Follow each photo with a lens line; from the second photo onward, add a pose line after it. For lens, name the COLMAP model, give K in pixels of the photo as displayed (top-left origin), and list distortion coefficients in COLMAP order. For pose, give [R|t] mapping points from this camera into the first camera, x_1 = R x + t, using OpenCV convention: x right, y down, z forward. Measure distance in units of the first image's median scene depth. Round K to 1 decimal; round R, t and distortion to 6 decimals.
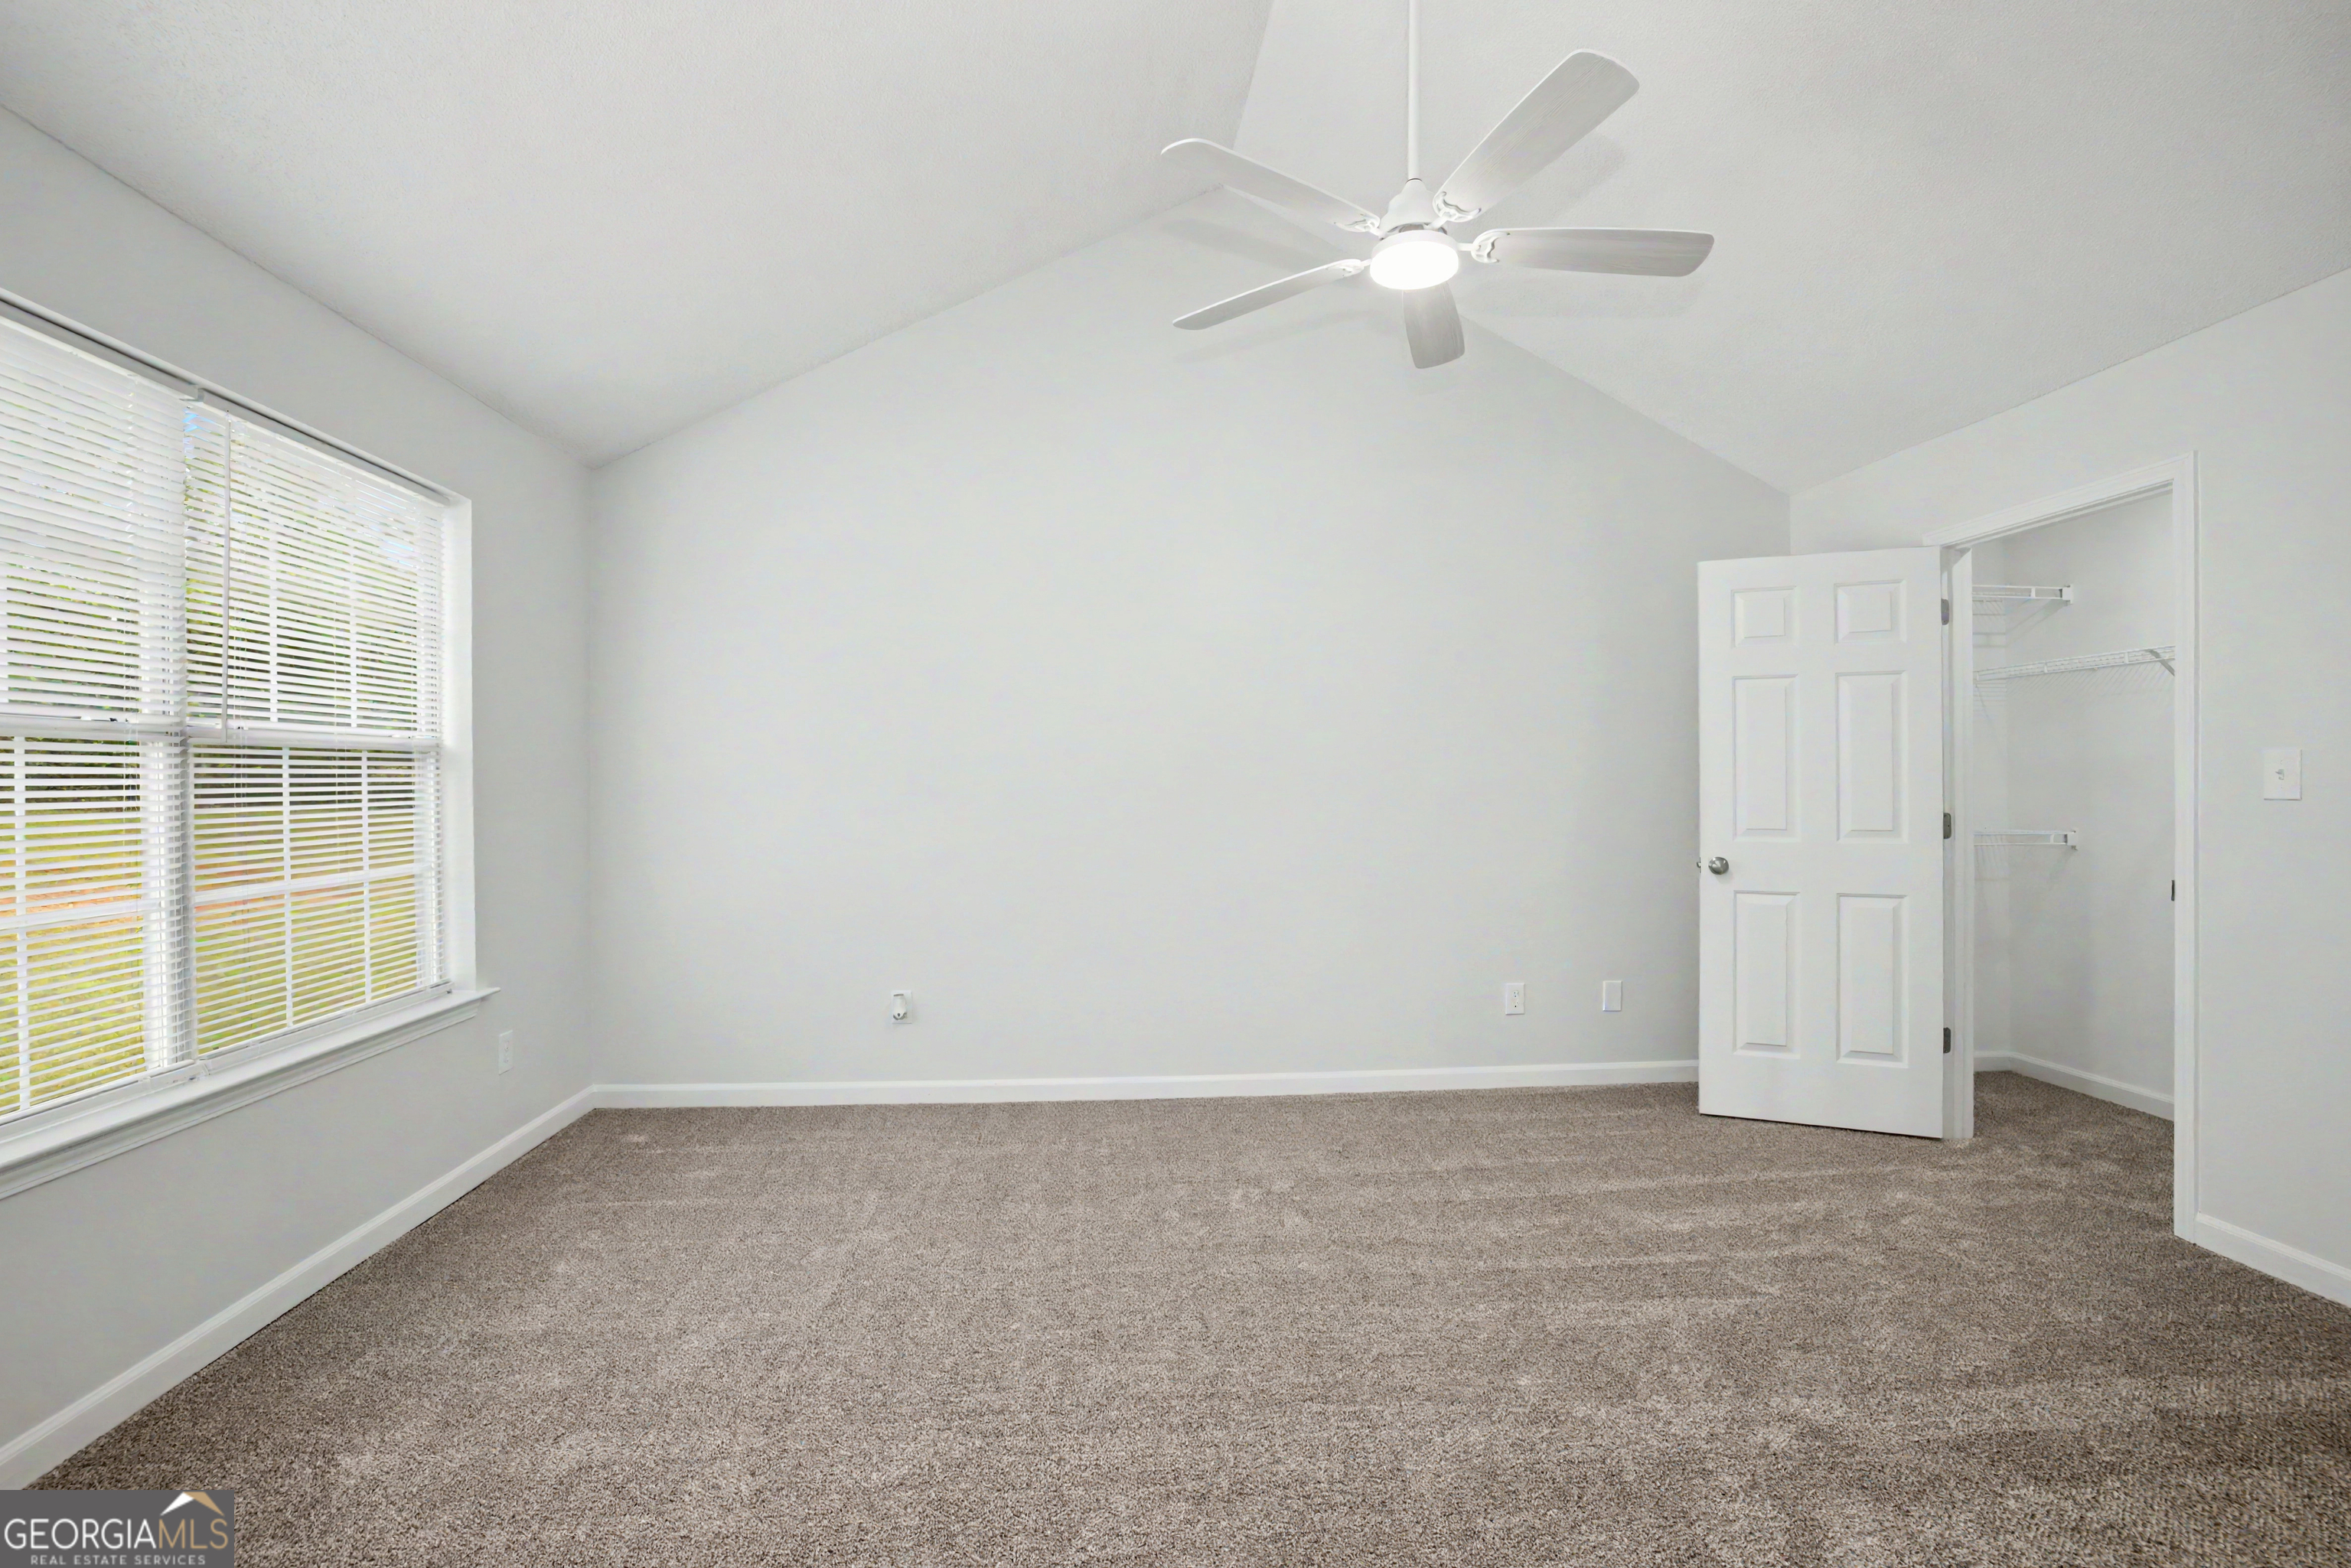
lens RADIAL K [[1002.2, 0, 1175.5], [0, 1002.2, 784.0], [0, 0, 1]] dist [-0.011506, -0.000326]
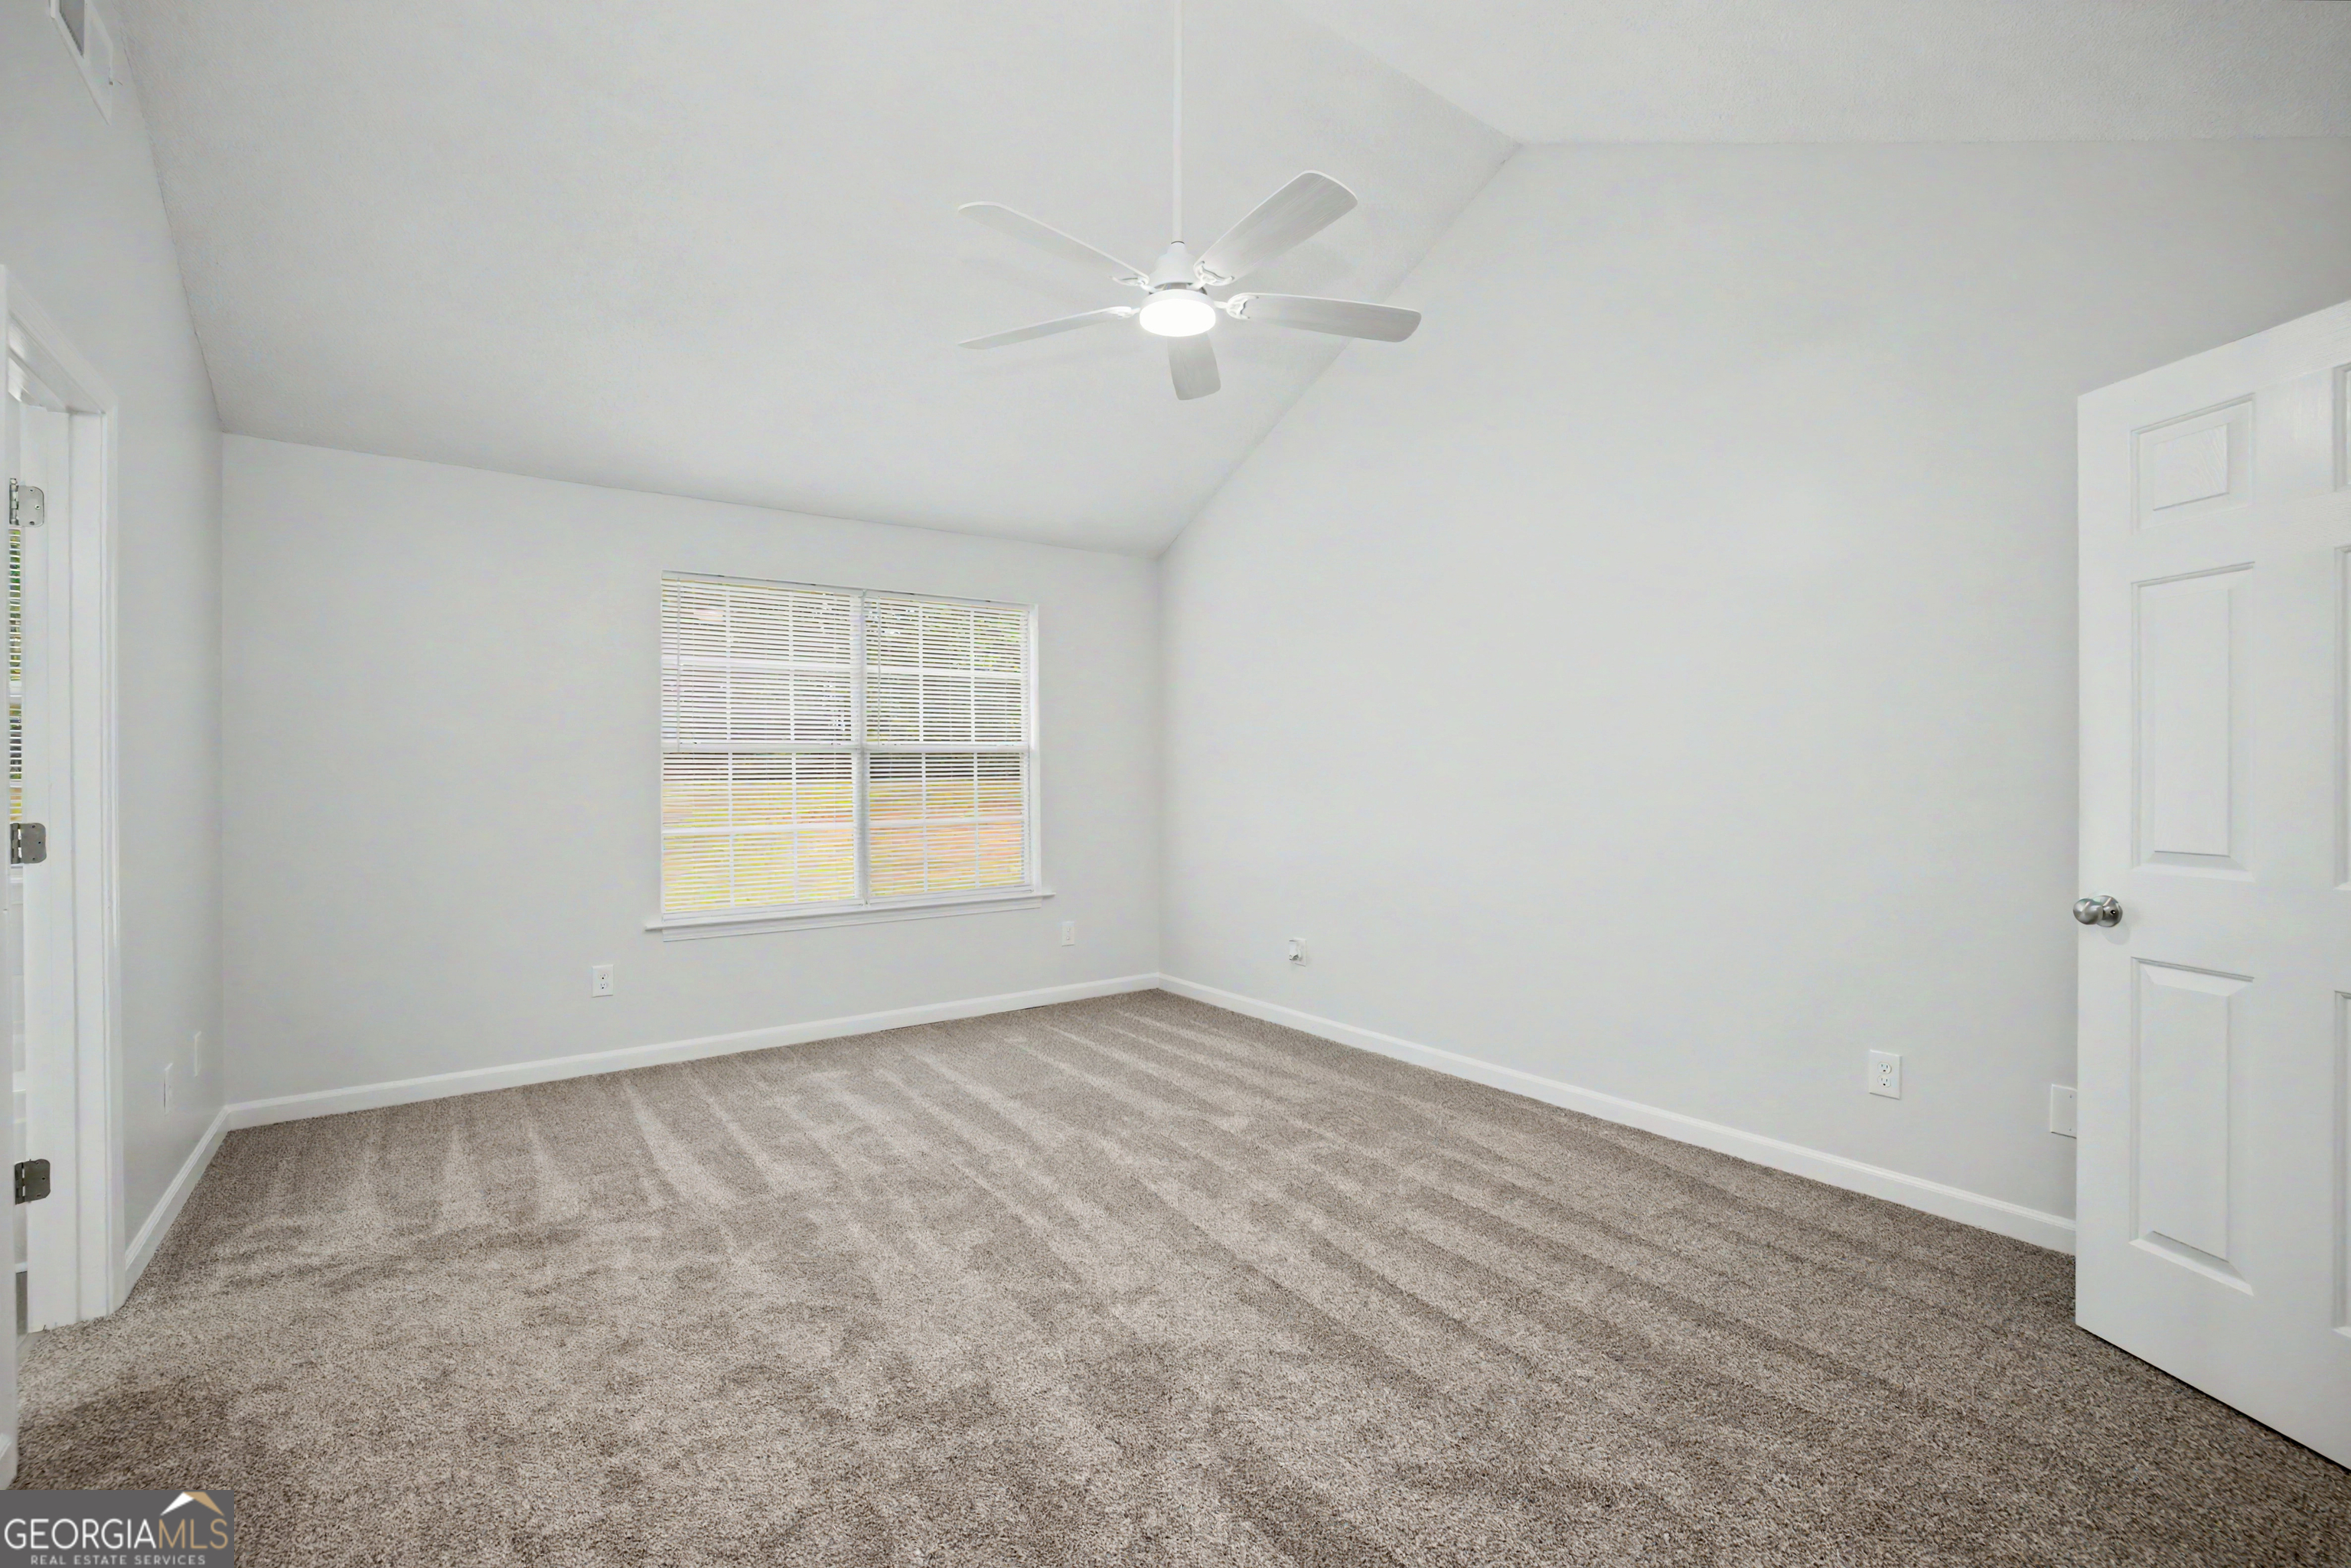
lens RADIAL K [[1002.2, 0, 1175.5], [0, 1002.2, 784.0], [0, 0, 1]] dist [-0.011506, -0.000326]
pose [[0.492162, 0.008842, -0.870459, 1.037147], [-0.006018, 0.999959, 0.006754, 0.009607], [0.870483, 0.001915, 0.492195, 0.326928]]
